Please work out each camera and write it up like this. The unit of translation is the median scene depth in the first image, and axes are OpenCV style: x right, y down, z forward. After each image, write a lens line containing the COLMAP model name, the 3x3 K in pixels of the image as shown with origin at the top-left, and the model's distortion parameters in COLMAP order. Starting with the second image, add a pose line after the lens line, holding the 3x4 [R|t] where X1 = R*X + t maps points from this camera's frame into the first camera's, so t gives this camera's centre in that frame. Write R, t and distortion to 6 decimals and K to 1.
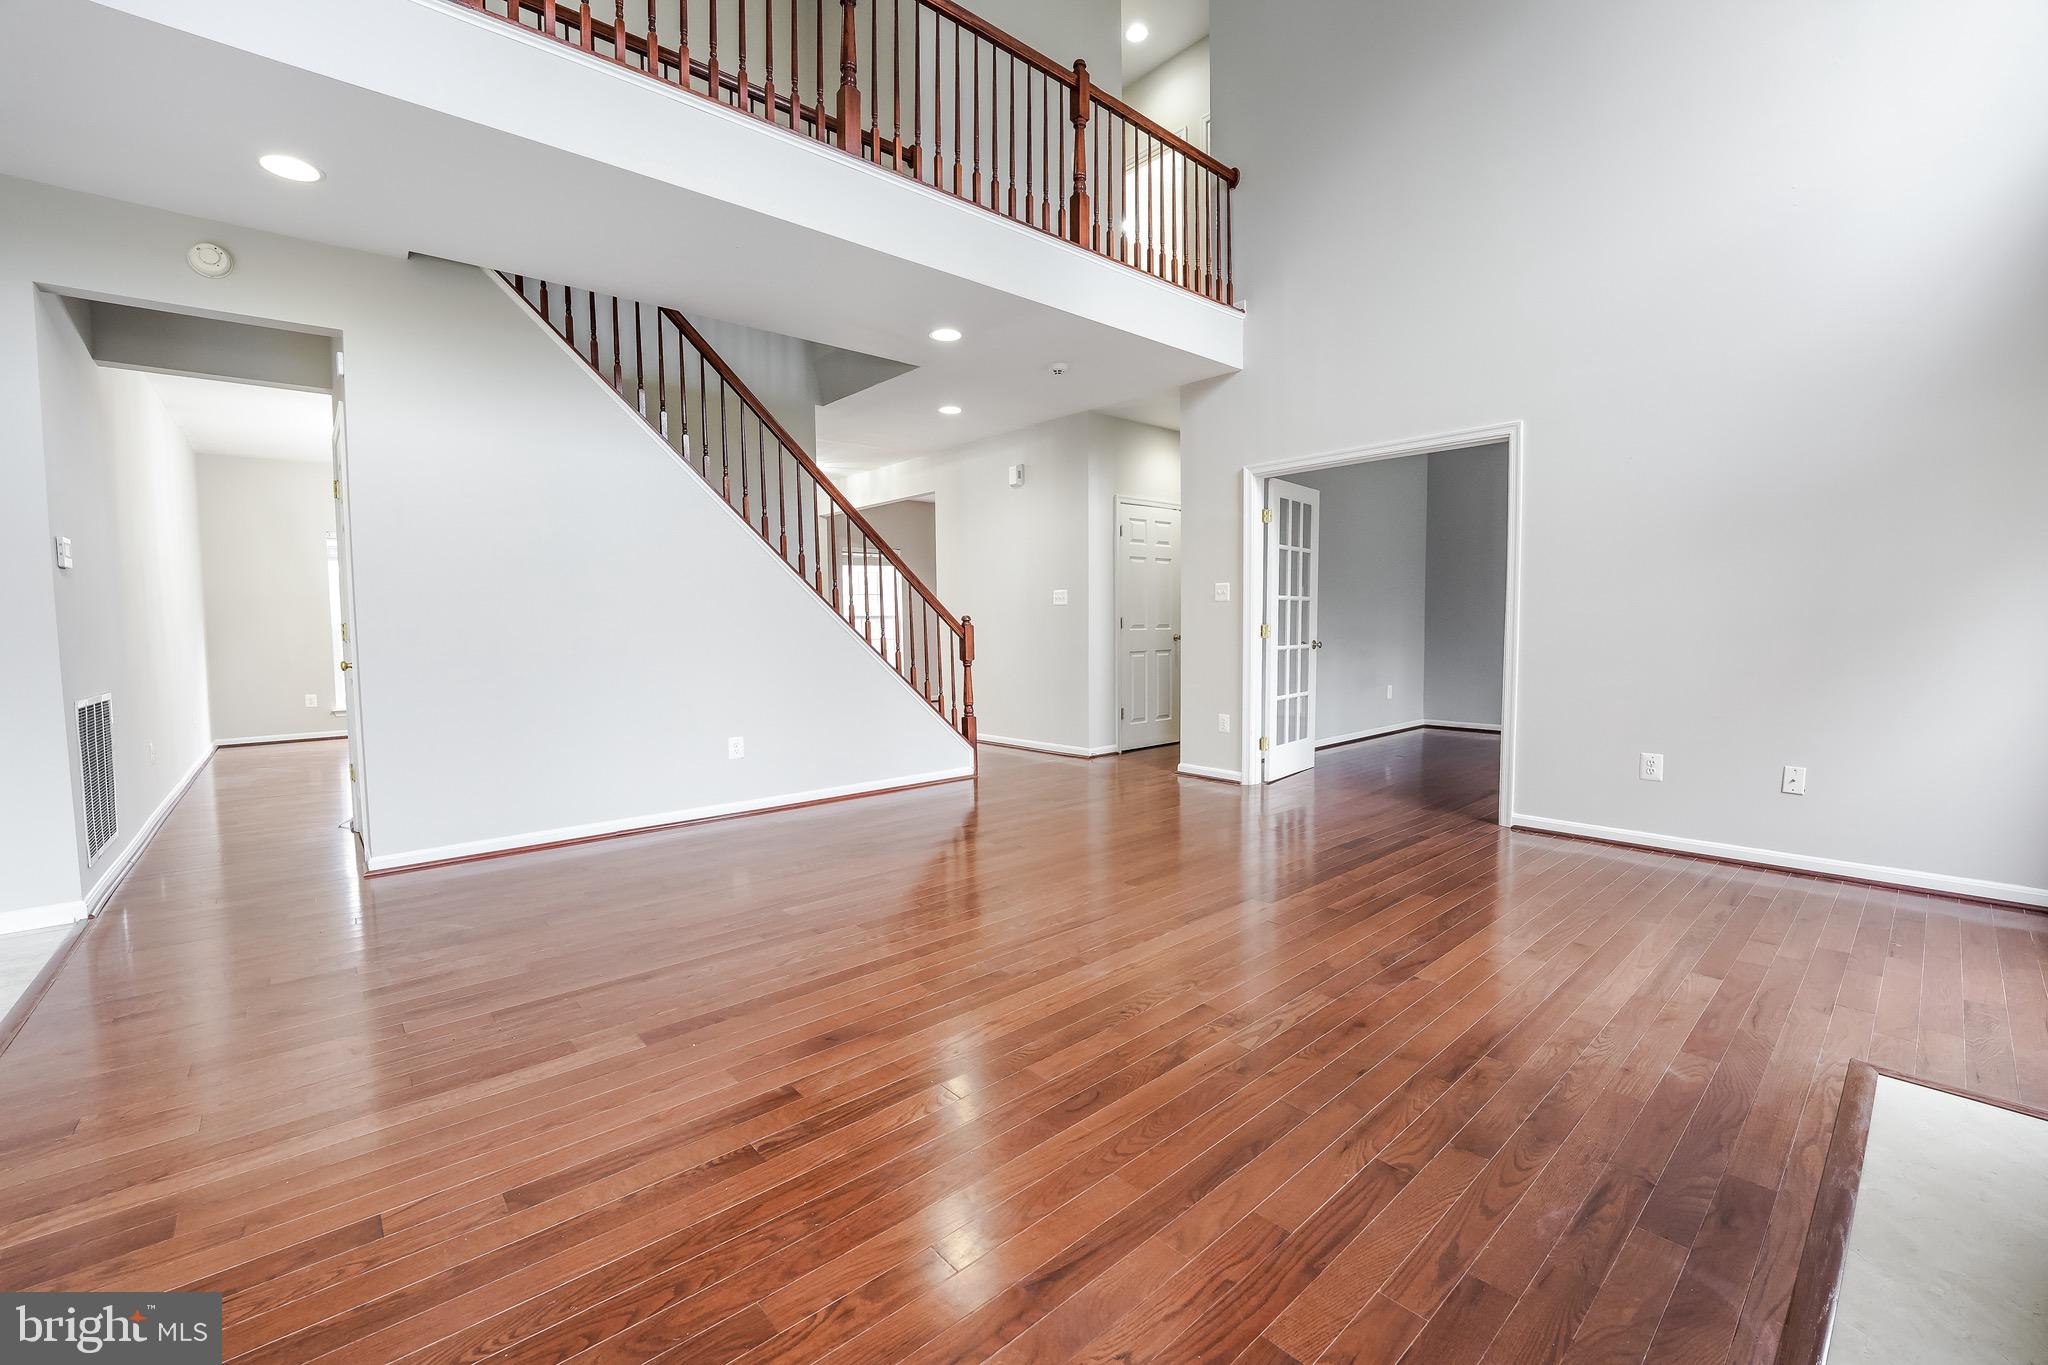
lens RADIAL K [[837.3, 0, 1030.8], [0, 837.3, 674.5], [0, 0, 1]] dist [-0.024320, 0.002072]
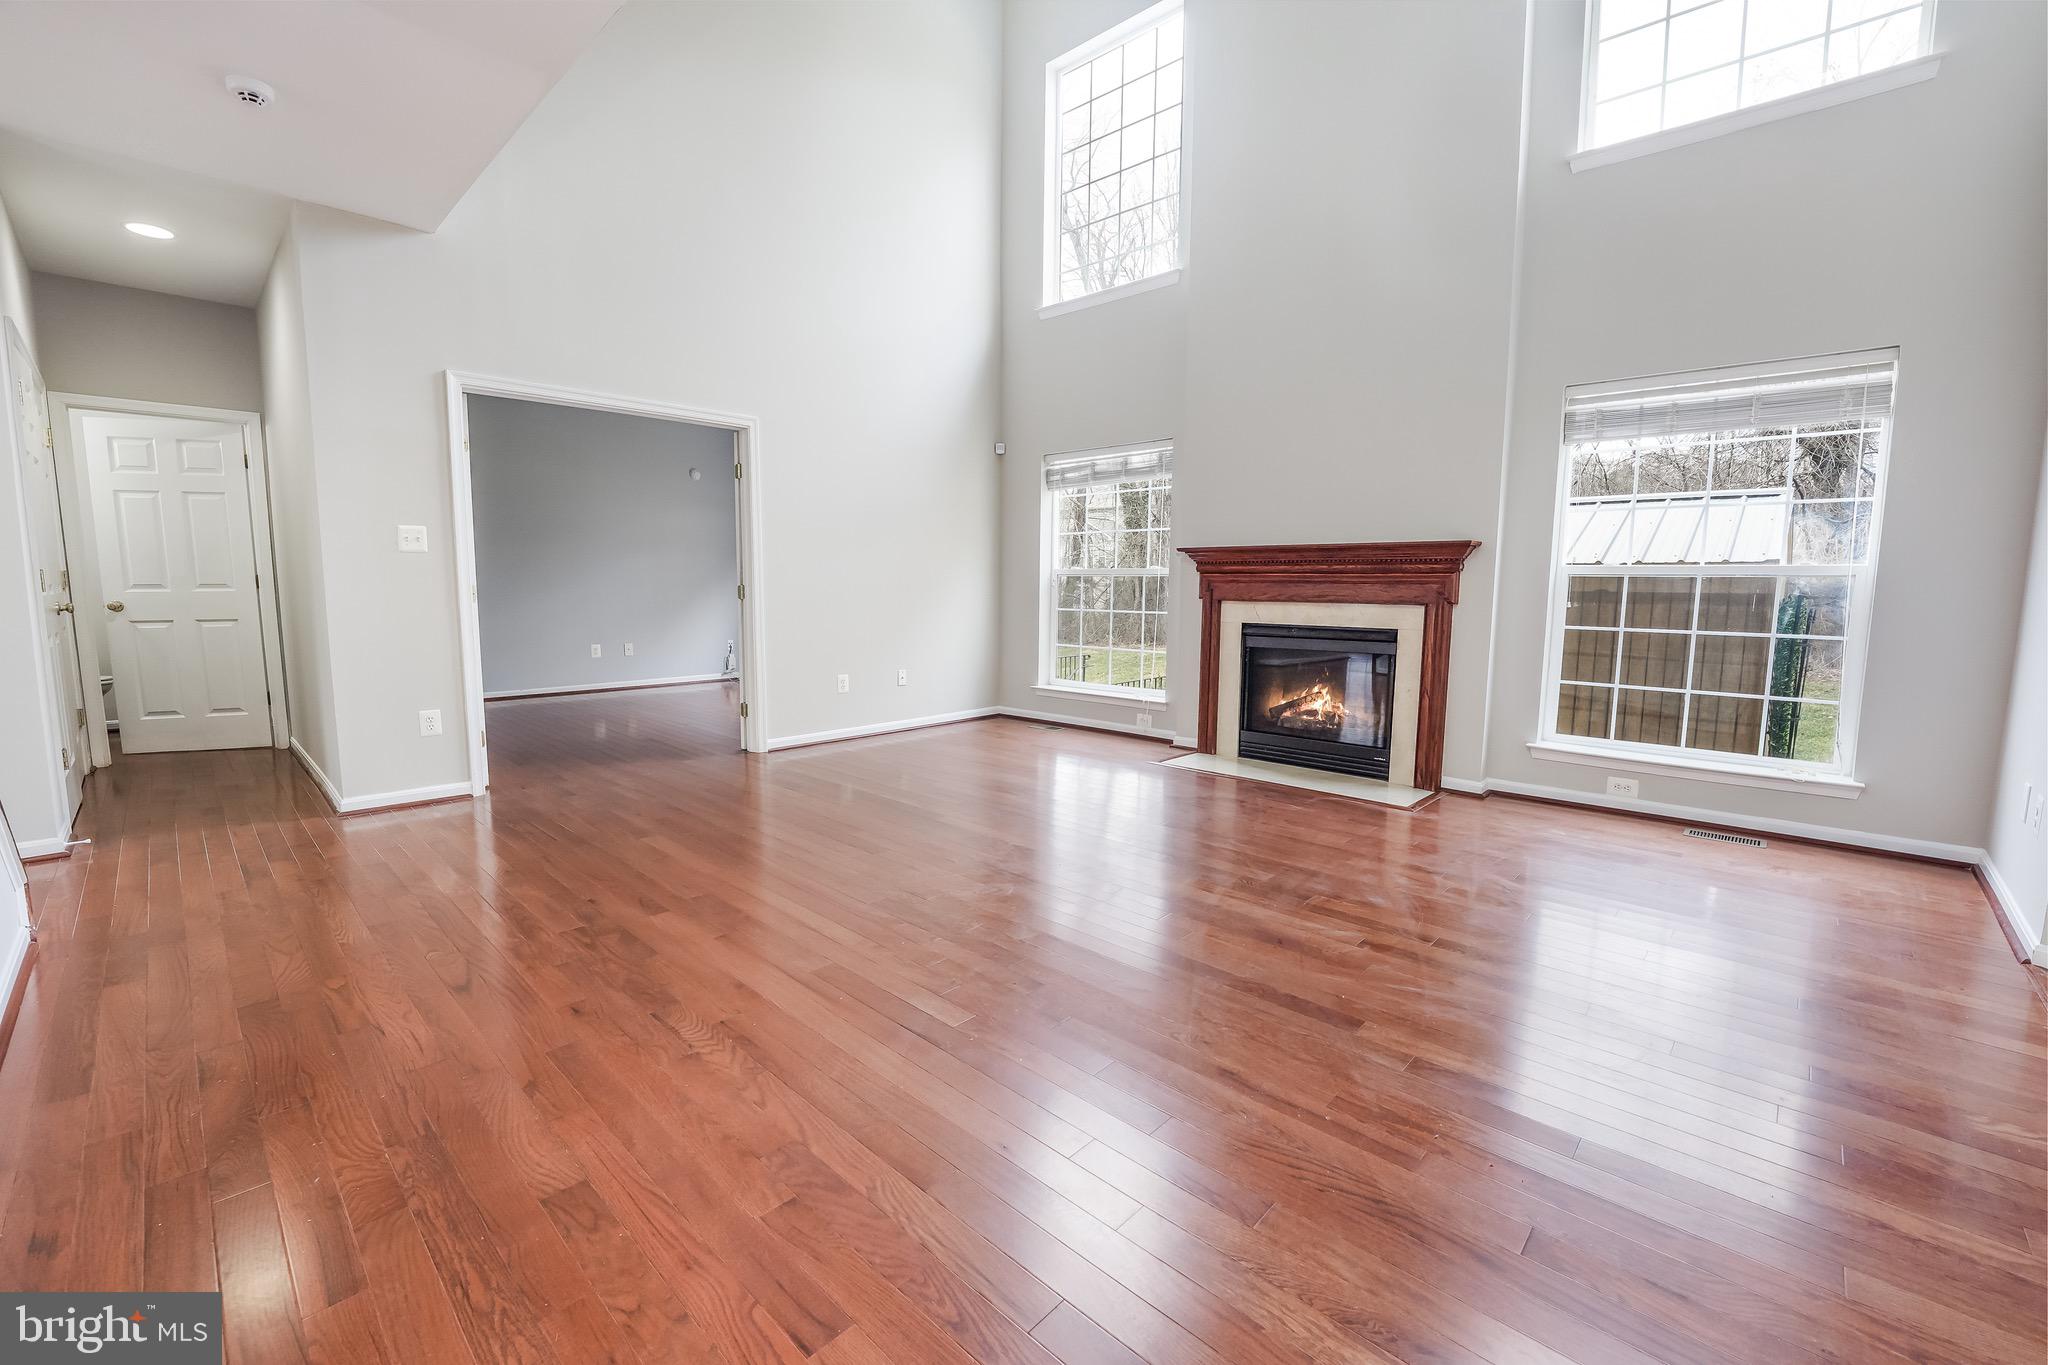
lens RADIAL K [[837.3, 0, 988.4], [0, 837.3, 692.3], [0, 0, 1]] dist [-0.024320, 0.002072]
pose [[-0.069969, -0.116319, 0.990744, -0.768412], [0.052388, 0.991379, 0.120094, -0.040814], [-0.996173, 0.060306, -0.063272, 0.840400]]
